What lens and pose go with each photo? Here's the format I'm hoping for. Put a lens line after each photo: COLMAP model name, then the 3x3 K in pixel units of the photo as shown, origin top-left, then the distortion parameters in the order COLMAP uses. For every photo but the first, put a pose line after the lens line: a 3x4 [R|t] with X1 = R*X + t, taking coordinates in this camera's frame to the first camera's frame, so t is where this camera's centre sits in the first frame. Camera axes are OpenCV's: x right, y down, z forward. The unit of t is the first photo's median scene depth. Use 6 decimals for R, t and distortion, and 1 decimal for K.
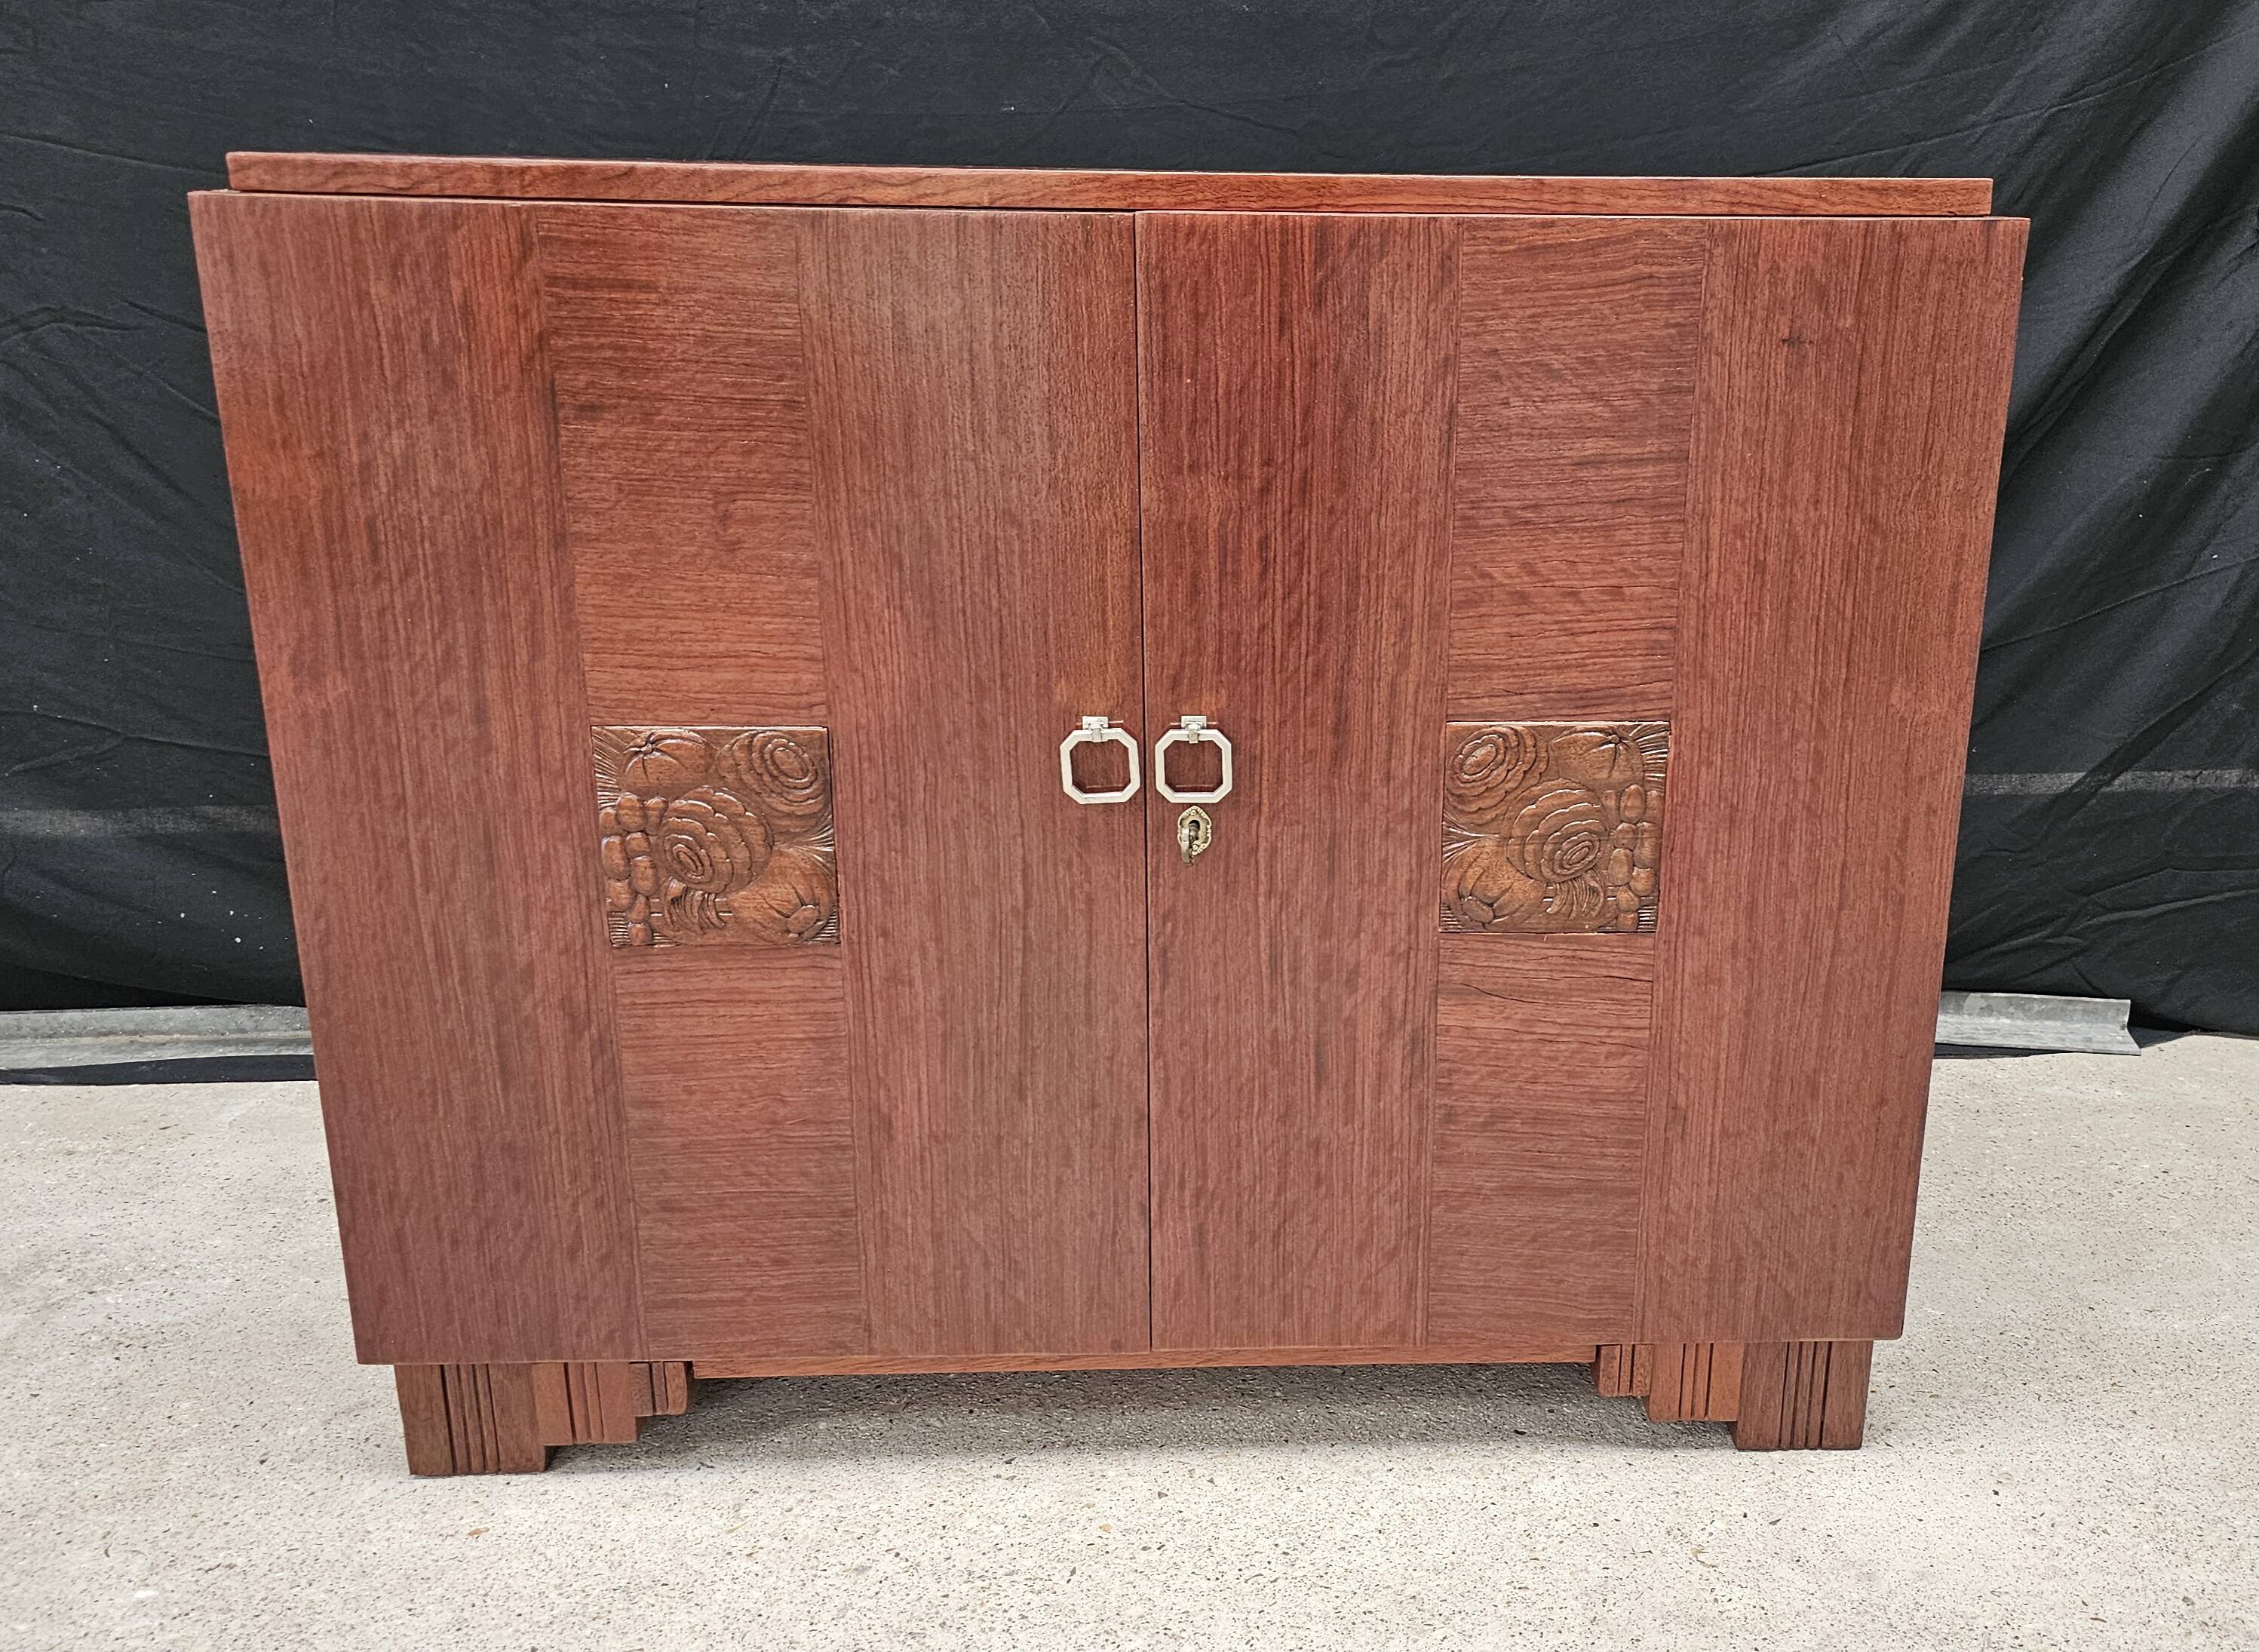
lens RADIAL K [[2006.0, 0, 1368.0], [0, 2006.0, 769.9], [0, 0, 1]] dist [0.027987, -0.016619]
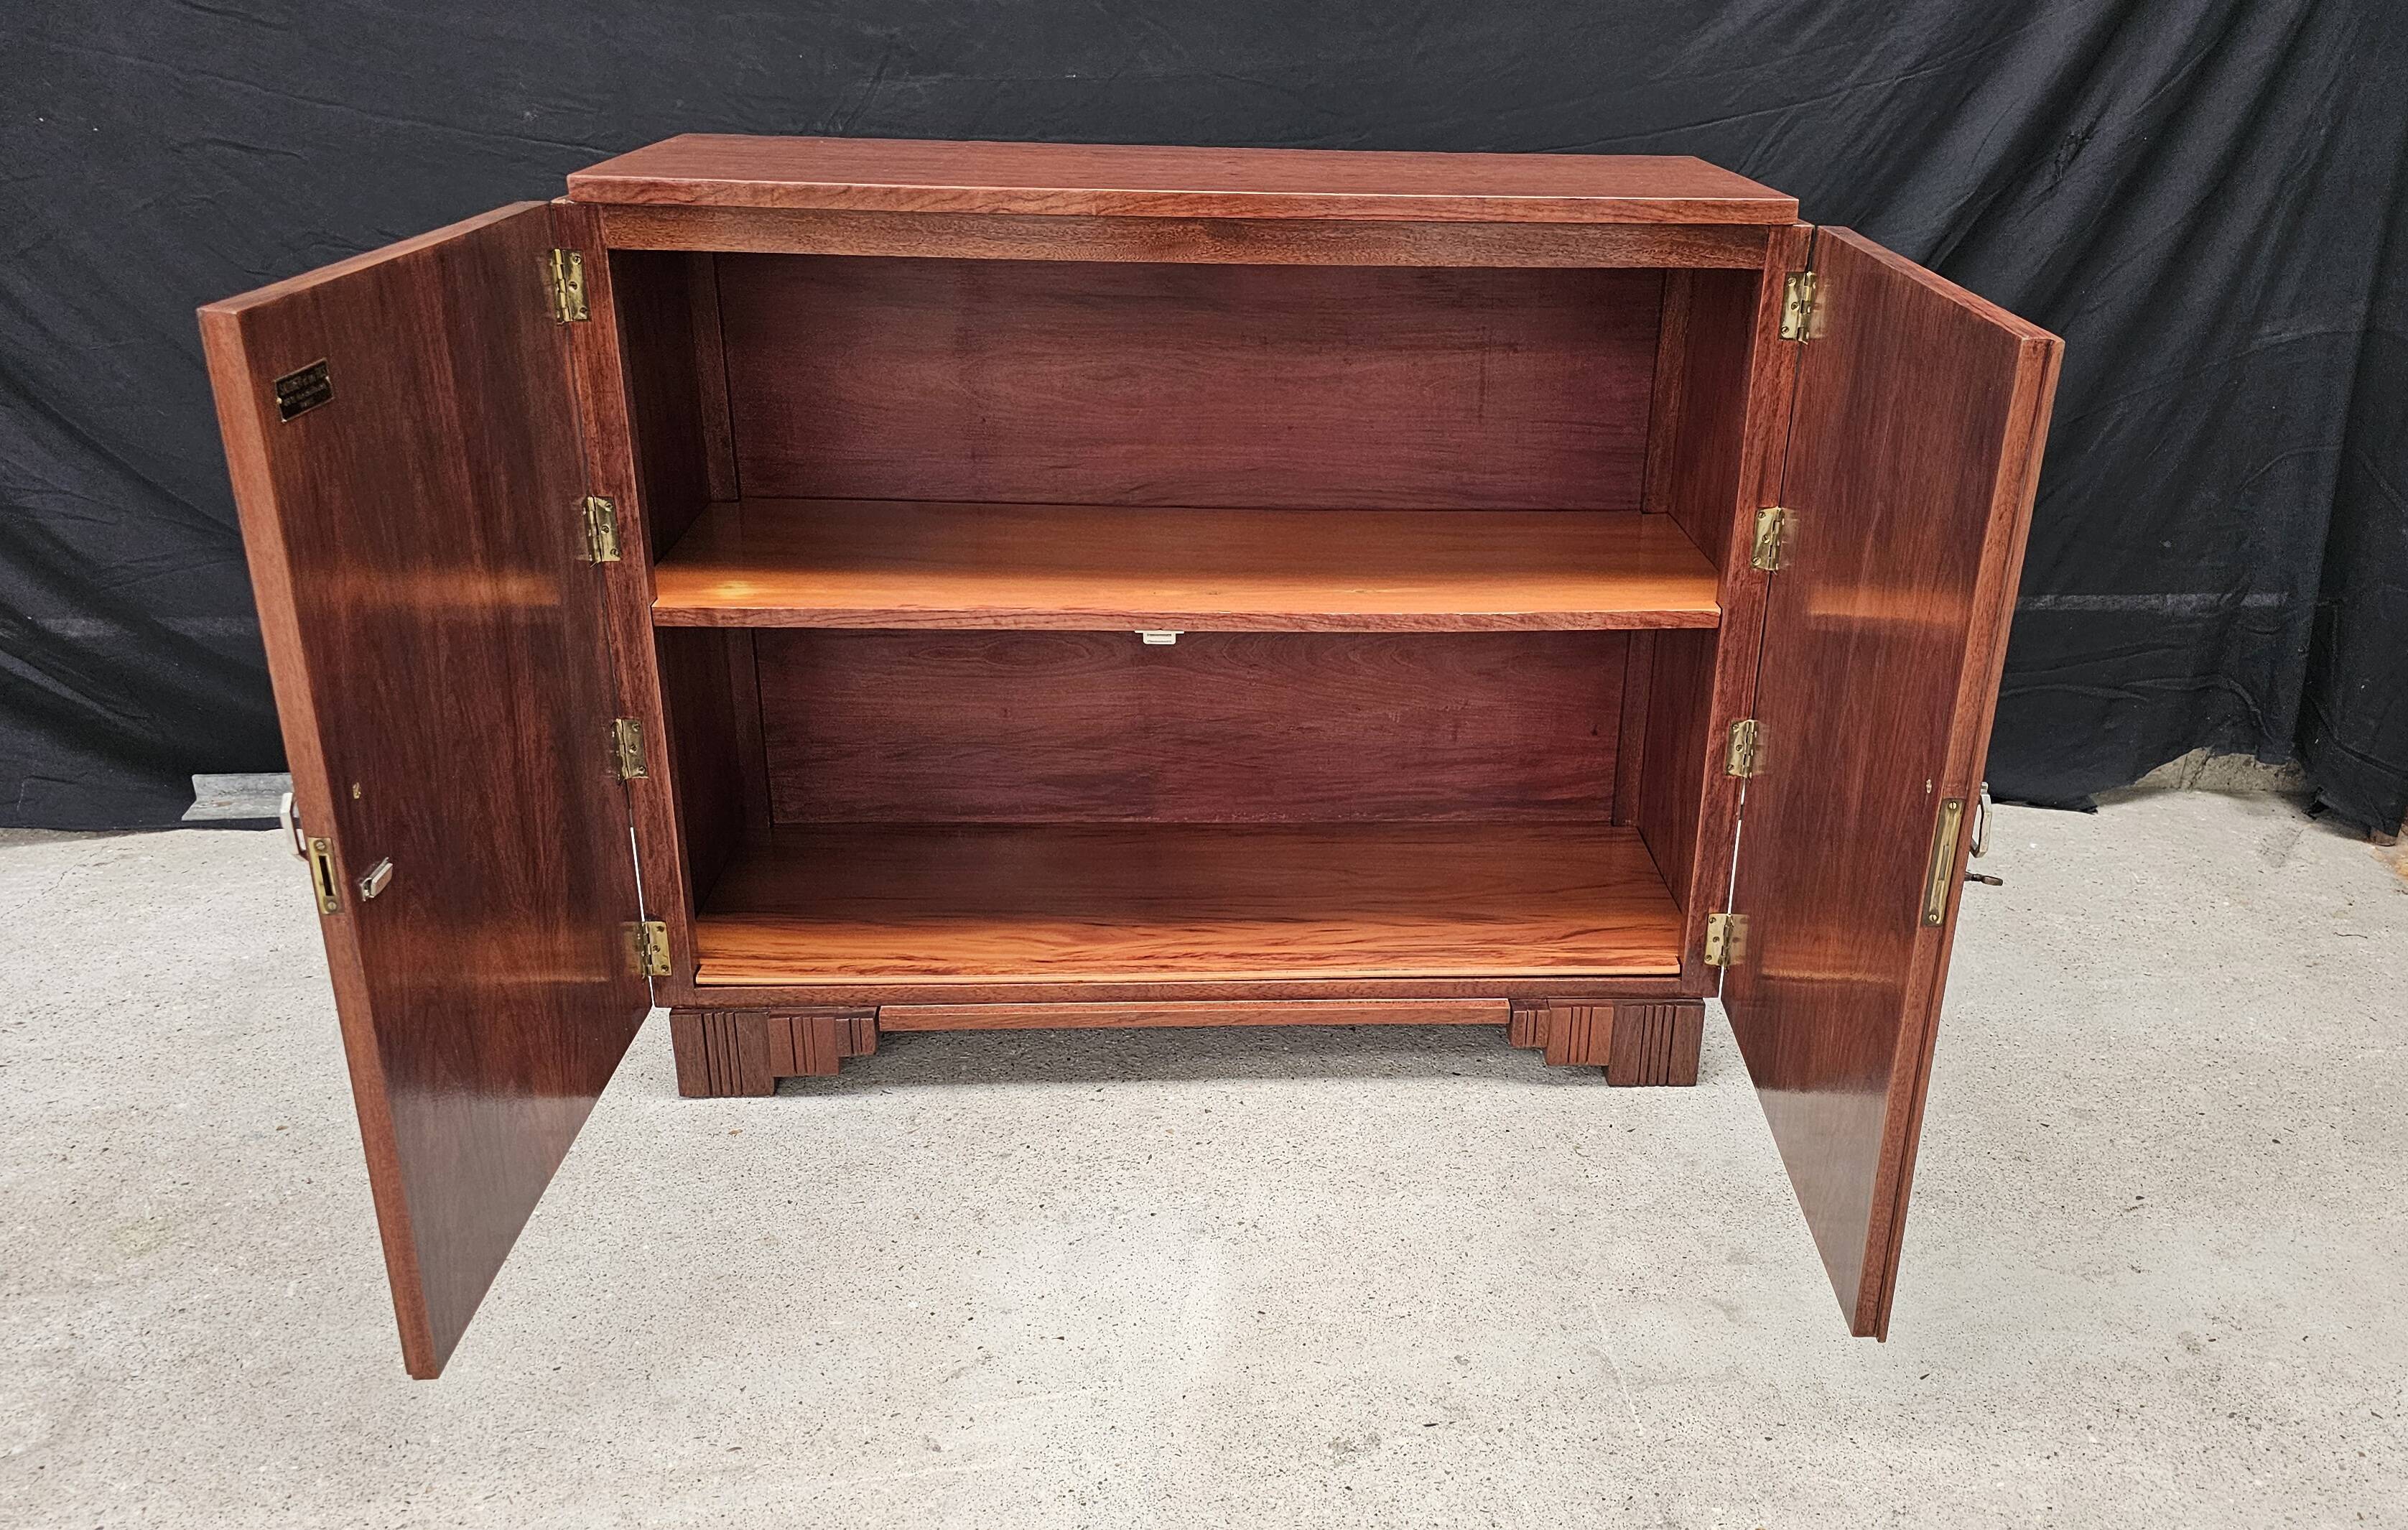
lens RADIAL K [[1933.9, 0, 1338.6], [0, 1933.9, 826.4], [0, 0, 1]] dist [0.061719, -0.027138]
pose [[0.999918, 0.008220, 0.009859, -0.024604], [-0.009281, 0.993570, 0.112837, -0.001175], [-0.008868, -0.112919, 0.993565, -0.369834]]
